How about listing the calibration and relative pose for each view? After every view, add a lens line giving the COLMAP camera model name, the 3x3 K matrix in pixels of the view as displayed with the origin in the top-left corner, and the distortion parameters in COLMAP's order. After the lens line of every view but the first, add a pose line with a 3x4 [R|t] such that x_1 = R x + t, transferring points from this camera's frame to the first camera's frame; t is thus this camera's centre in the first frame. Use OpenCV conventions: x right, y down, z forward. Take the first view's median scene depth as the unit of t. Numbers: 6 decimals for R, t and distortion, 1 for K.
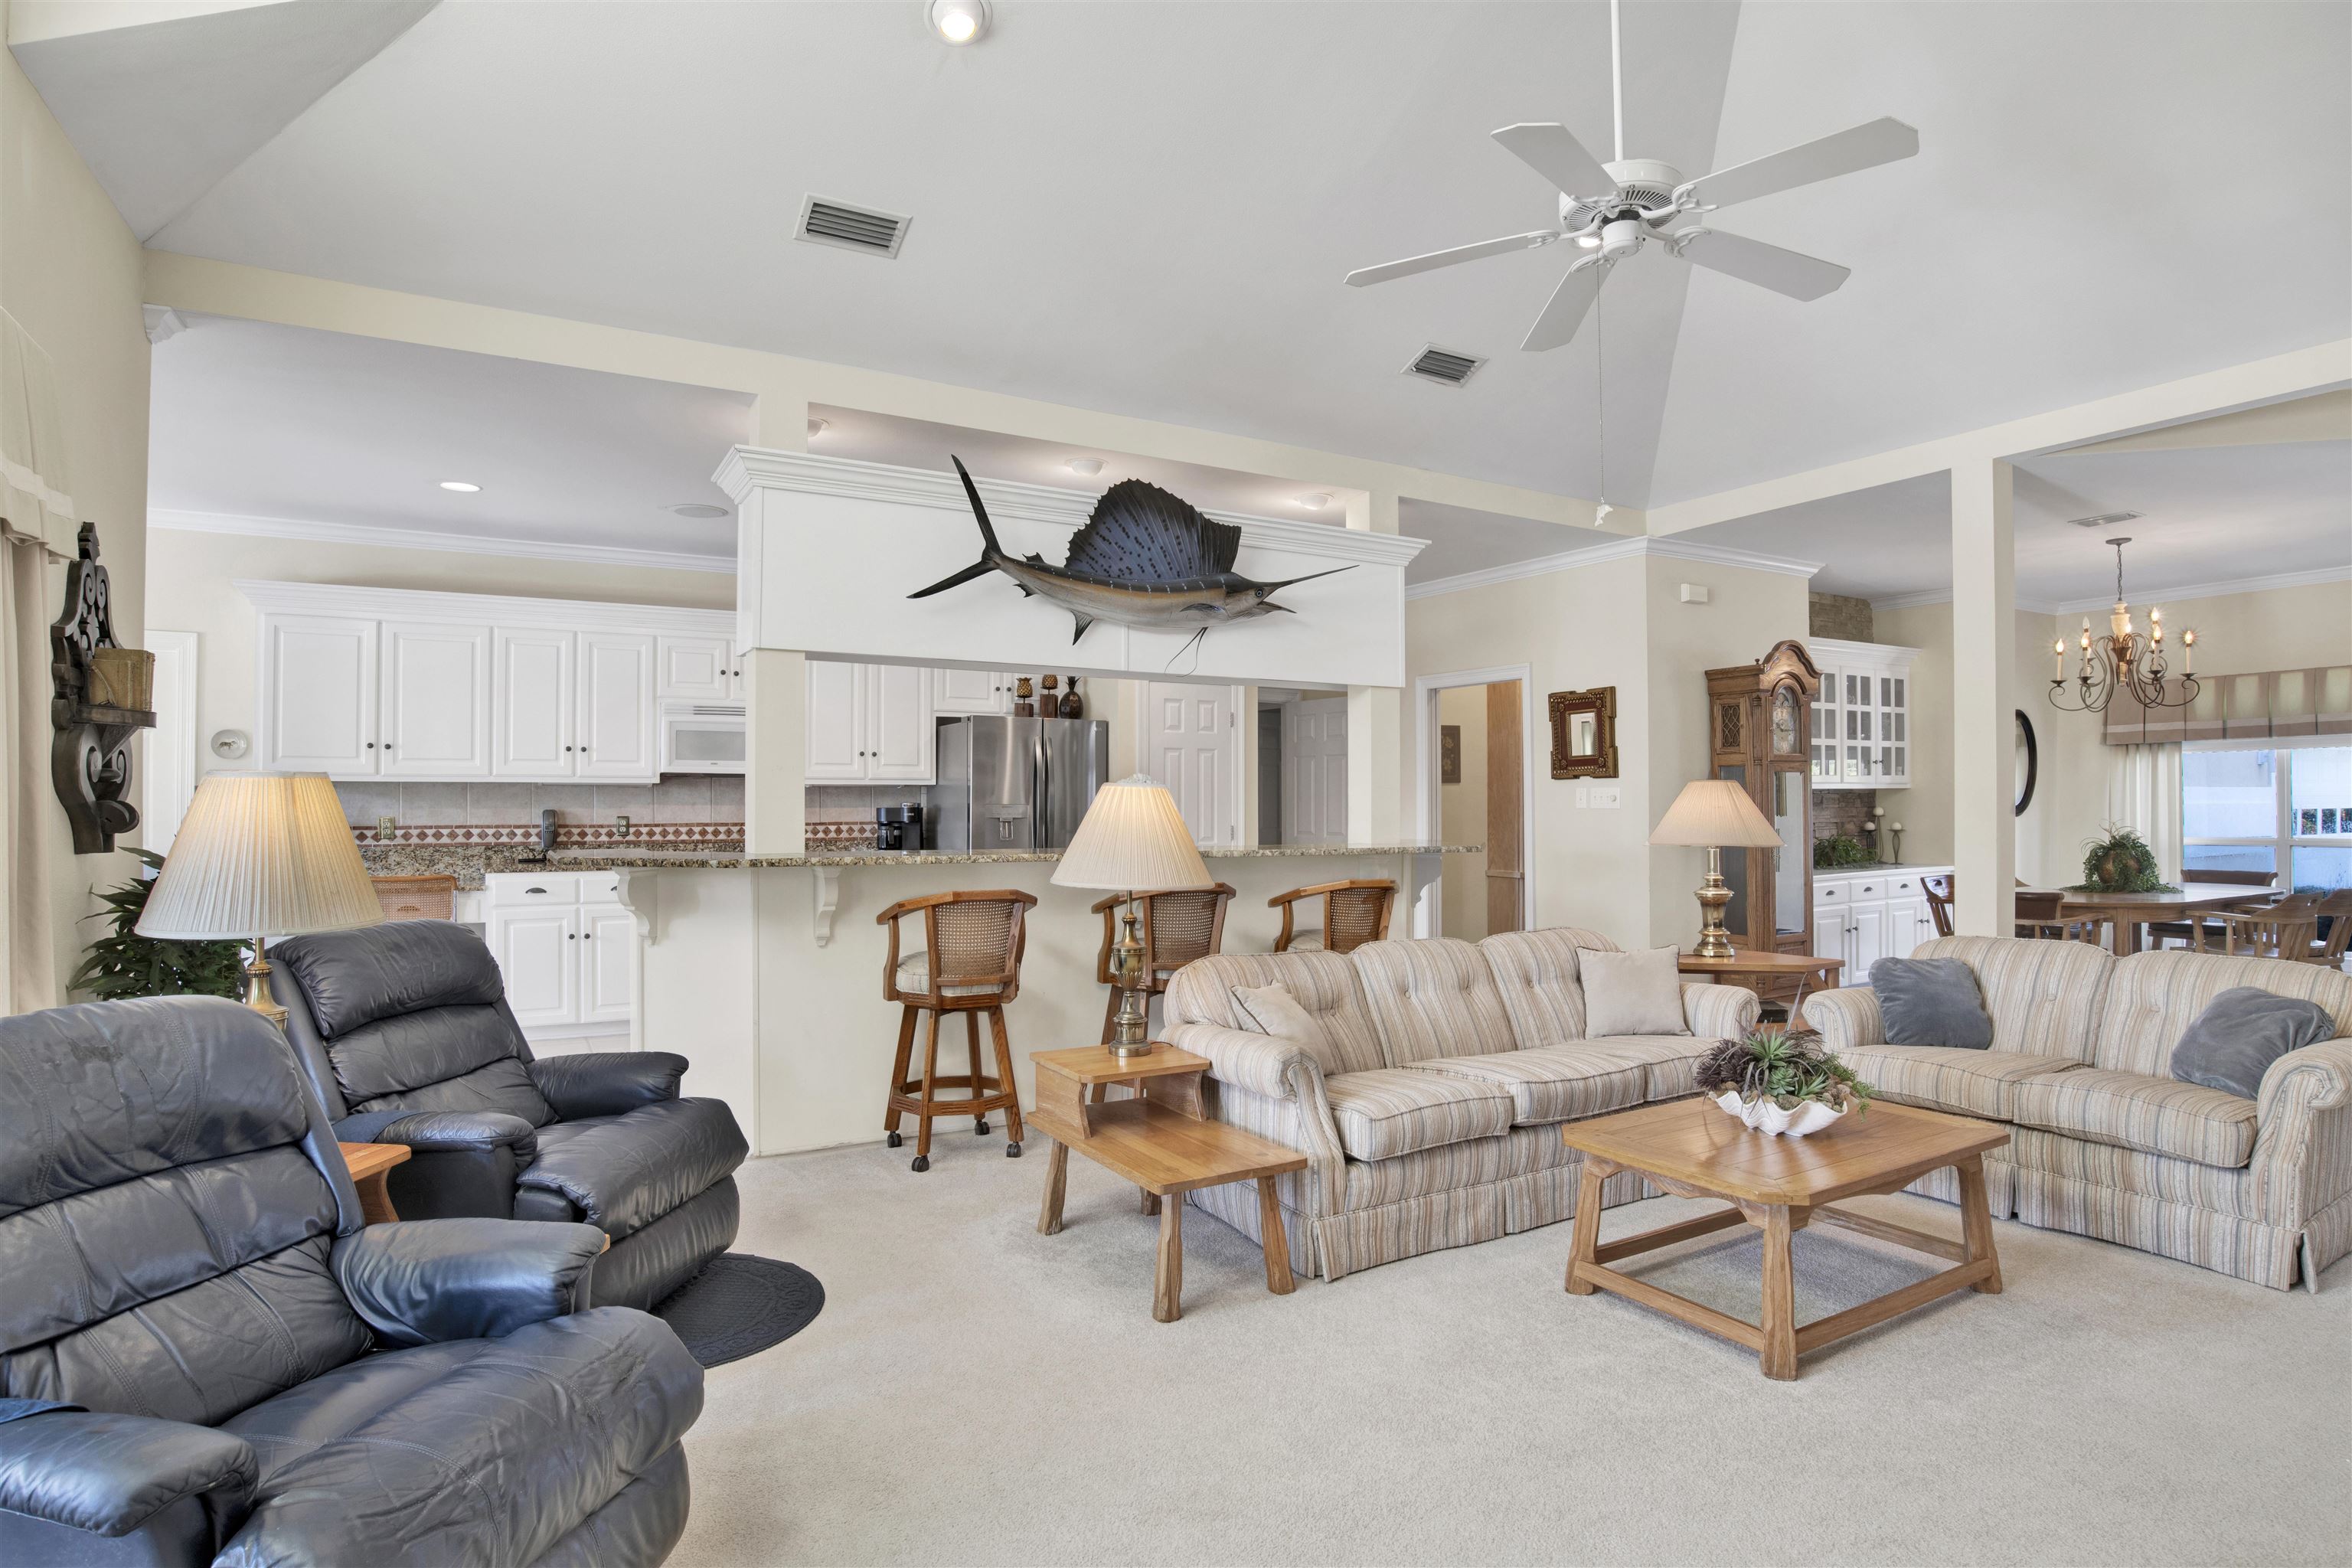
lens RADIAL K [[1203.6, 0, 1187.2], [0, 1203.6, 792.6], [0, 0, 1]] dist [-0.045003, 0.000123]
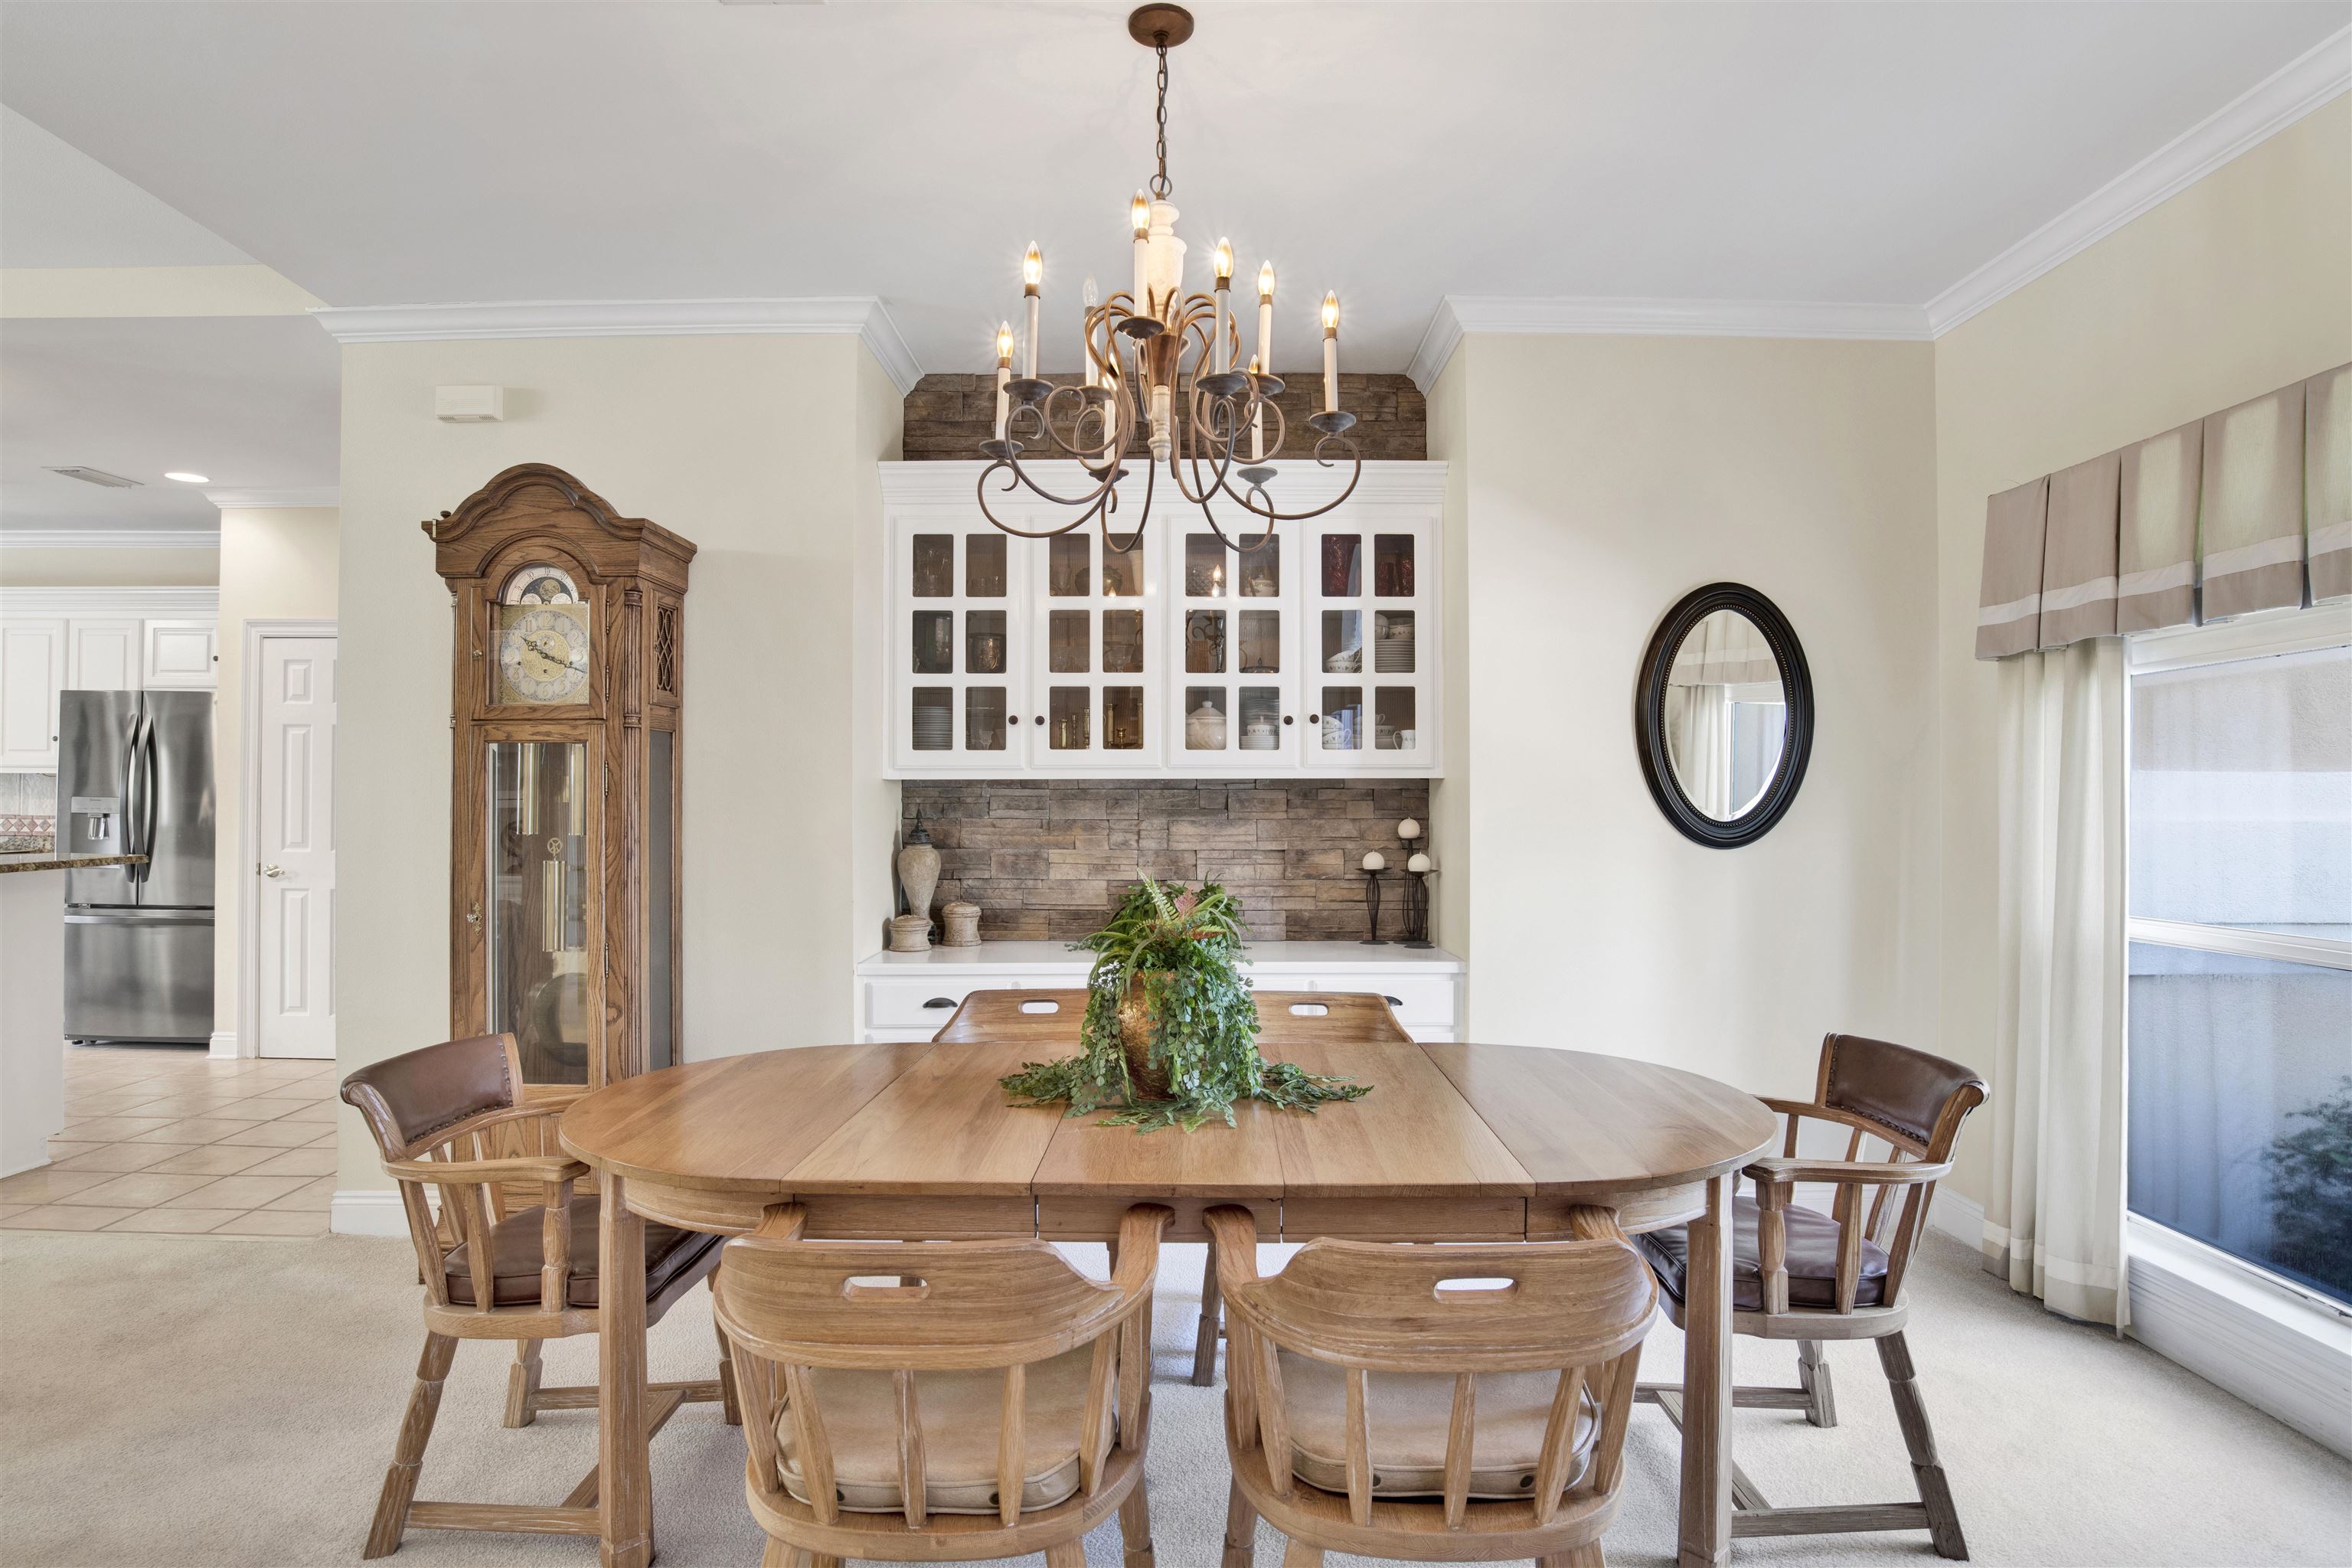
lens RADIAL K [[1277.1, 0, 1218.4], [0, 1277.1, 765.1], [0, 0, 1]] dist [-0.057807, 0.014429]
pose [[0.866619, -0.003625, -0.498958, 0.980373], [-0.000711, 0.999964, -0.008500, -0.005801], [0.498970, 0.007721, 0.866585, 0.690042]]
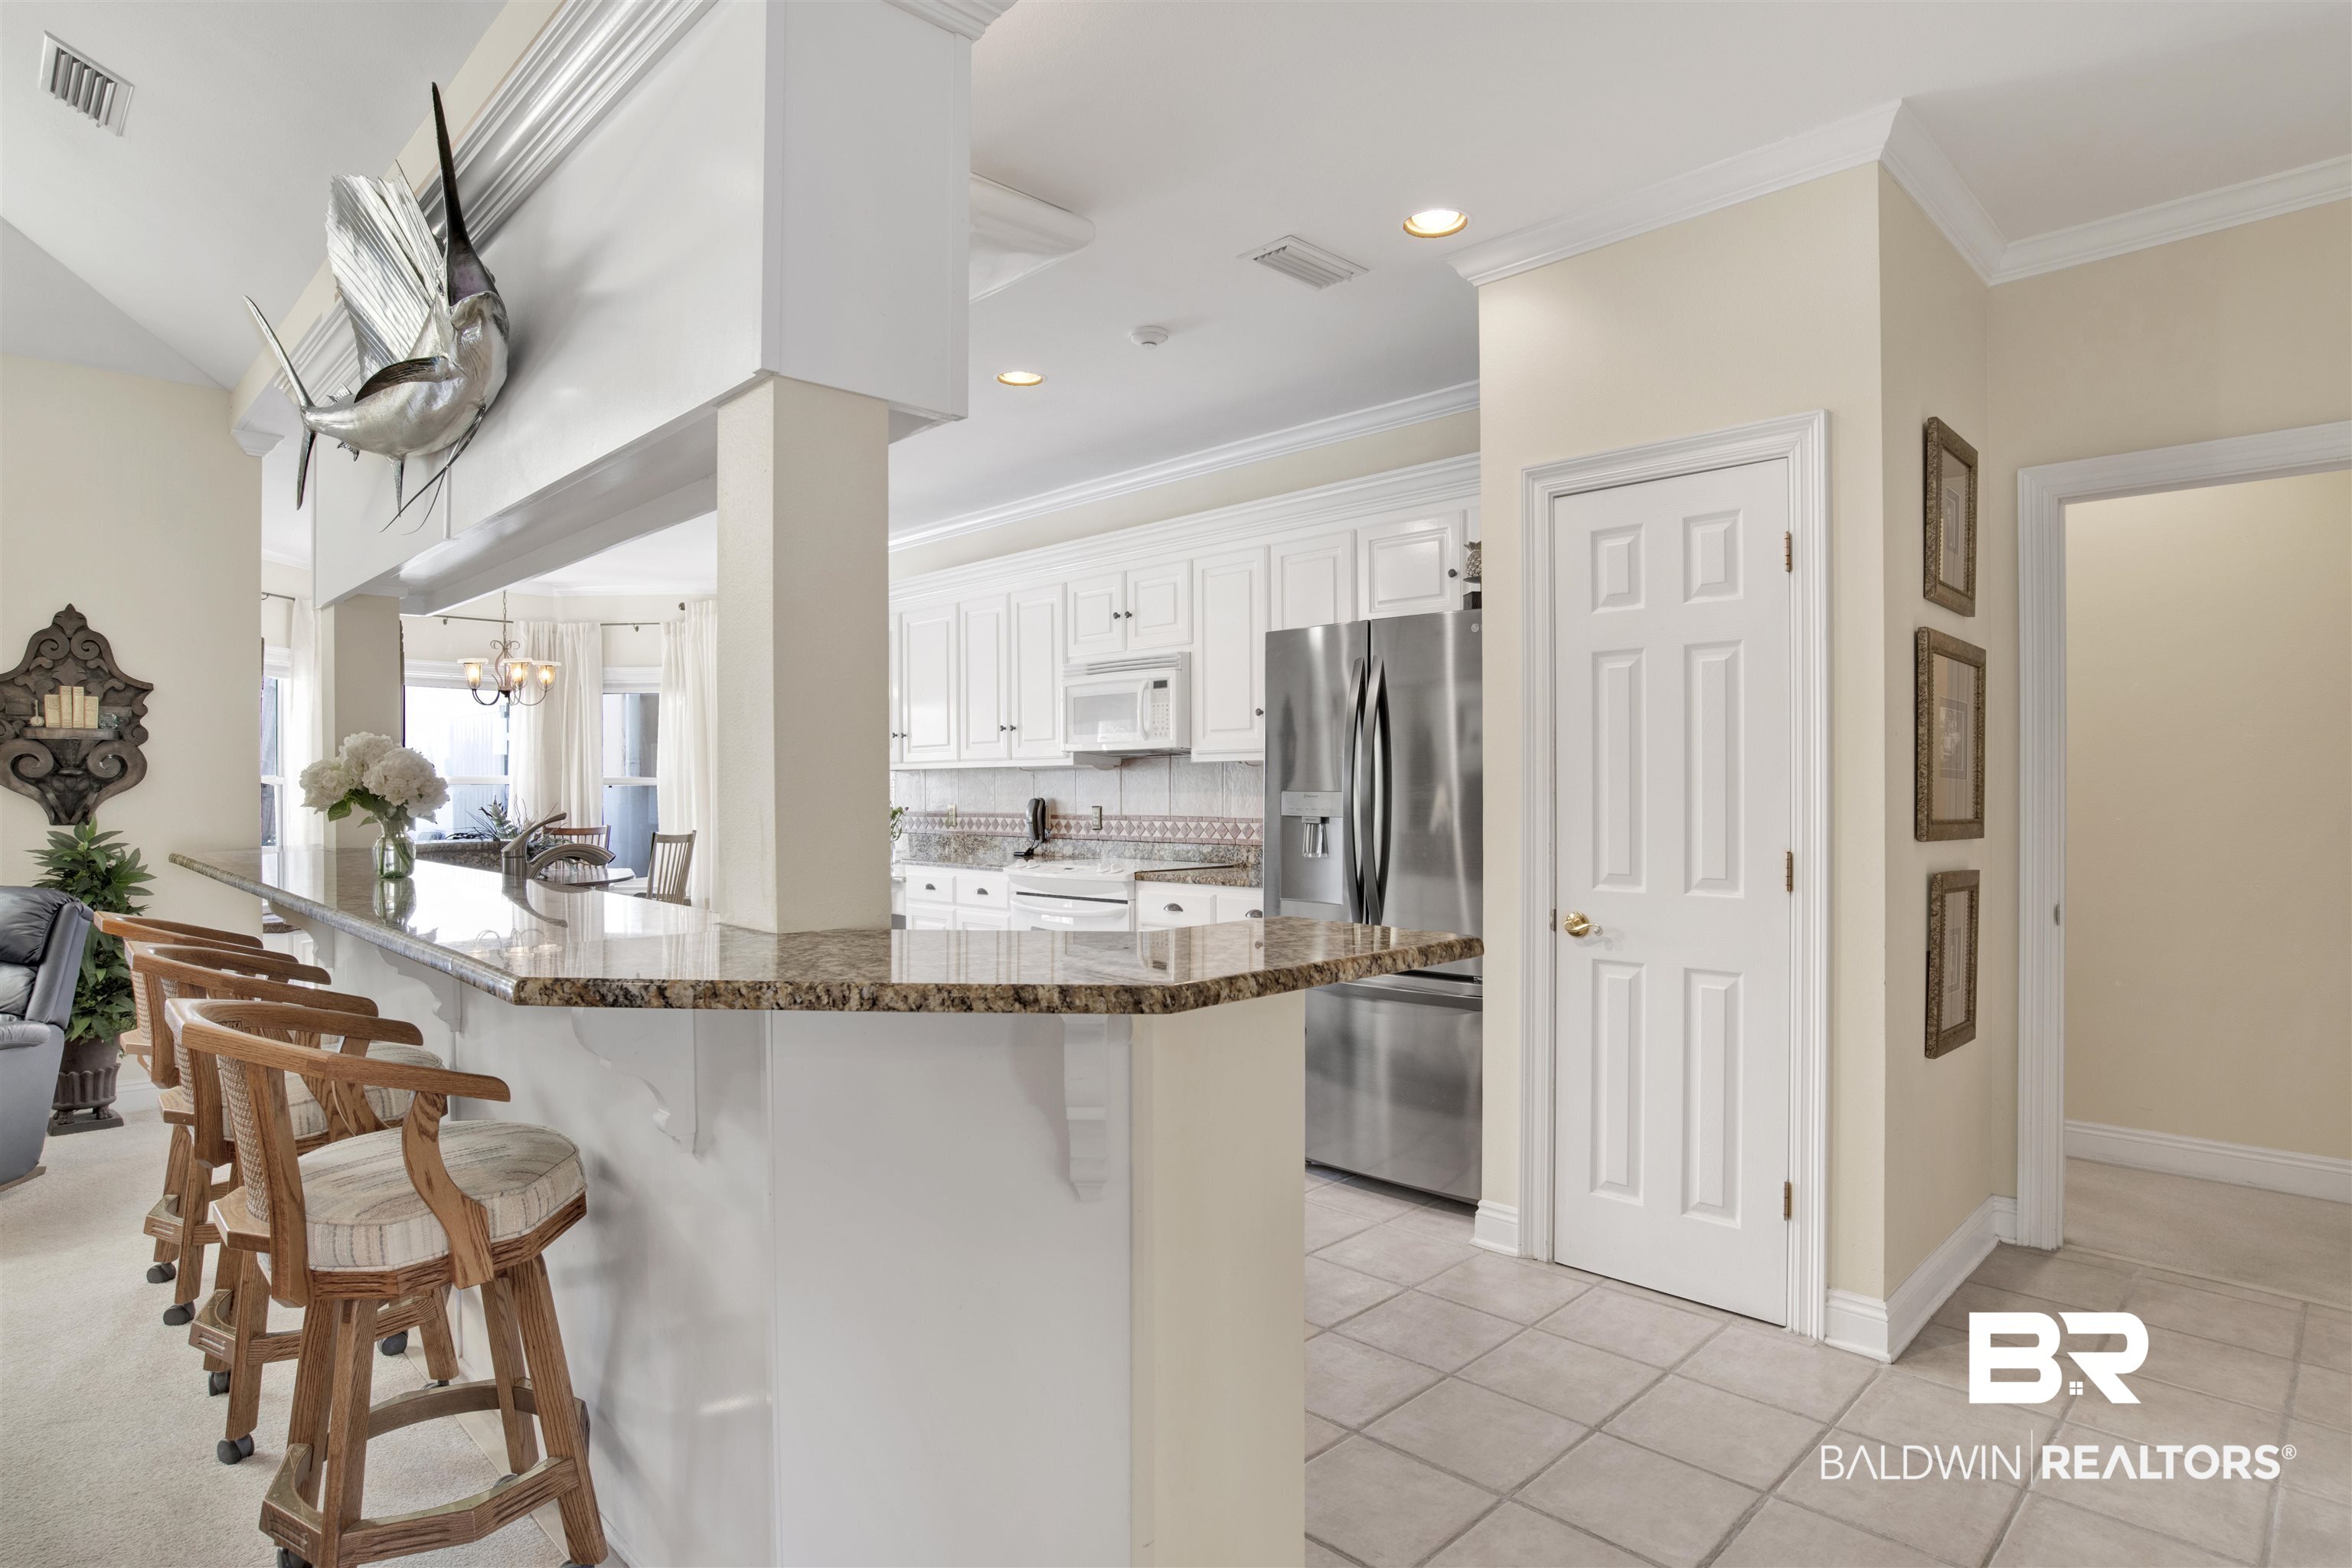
lens RADIAL K [[1277.1, 0, 1184.9], [0, 1277.1, 781.1], [0, 0, 1]] dist [-0.057807, 0.014429]
pose [[0.237725, -0.009984, -0.971281, 0.404160], [0.005704, 0.999944, -0.008883, 0.010585], [0.971316, -0.003429, 0.237769, 0.854774]]
